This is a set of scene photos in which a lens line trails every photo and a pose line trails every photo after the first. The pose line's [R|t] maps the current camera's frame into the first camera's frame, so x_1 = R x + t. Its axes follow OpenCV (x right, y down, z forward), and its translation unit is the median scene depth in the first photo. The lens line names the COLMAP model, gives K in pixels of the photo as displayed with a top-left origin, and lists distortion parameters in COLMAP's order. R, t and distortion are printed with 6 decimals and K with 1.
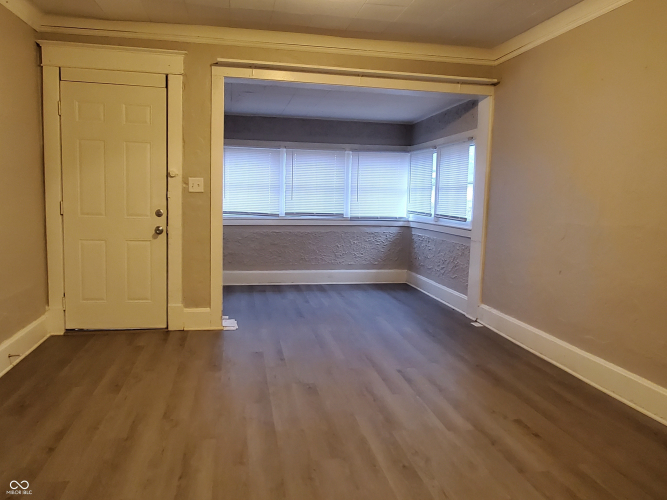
lens RADIAL K [[497.3, 0, 335.1], [0, 497.3, 249.0], [0, 0, 1]] dist [-0.003709, -0.000996]
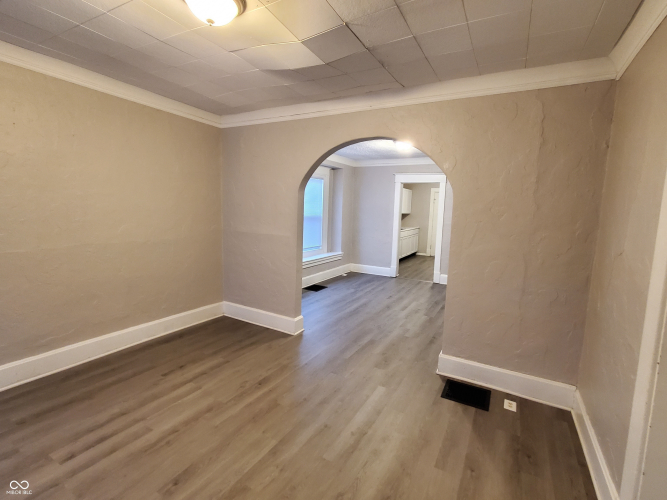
lens RADIAL K [[320.0, 0, 336.6], [0, 320.0, 250.2], [0, 0, 1]] dist [0.014370, 0.000315]
pose [[-0.759422, -0.133395, 0.636776, -0.634487], [0.021250, 0.973147, 0.229203, -0.253683], [-0.650251, 0.187593, -0.736194, 1.333224]]
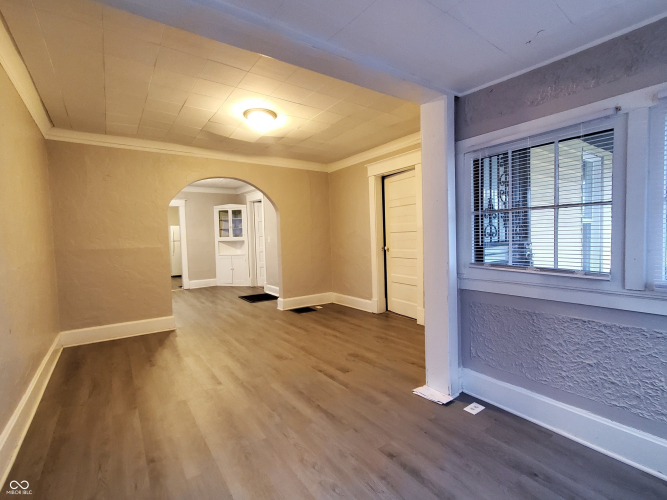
lens RADIAL K [[321.6, 0, 335.7], [0, 321.6, 250.2], [0, 0, 1]] dist [0.003937, 0.000435]
pose [[-0.916169, 0.020809, -0.400251, 0.227471], [-0.037281, 0.989897, 0.136800, -0.243583], [0.399054, 0.140253, -0.906137, 2.266330]]
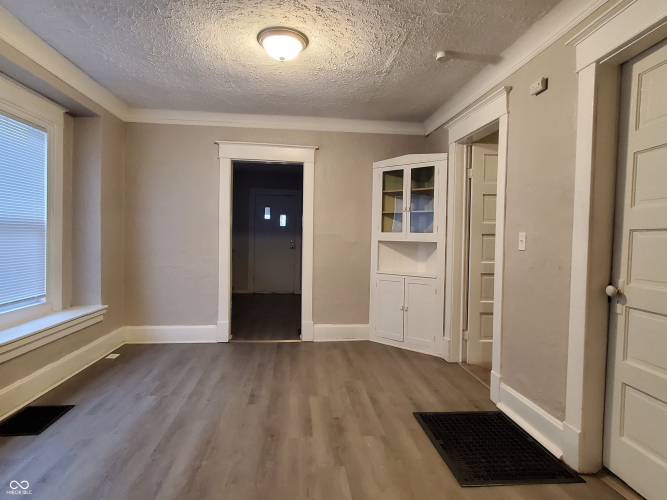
lens RADIAL K [[394.8, 0, 337.0], [0, 394.8, 251.1], [0, 0, 1]] dist [0.001549, -0.000508]
pose [[-0.994751, -0.041844, 0.093379, 0.035448], [-0.028828, 0.990204, 0.136620, -0.046146], [-0.098182, 0.133211, -0.986213, 0.673171]]
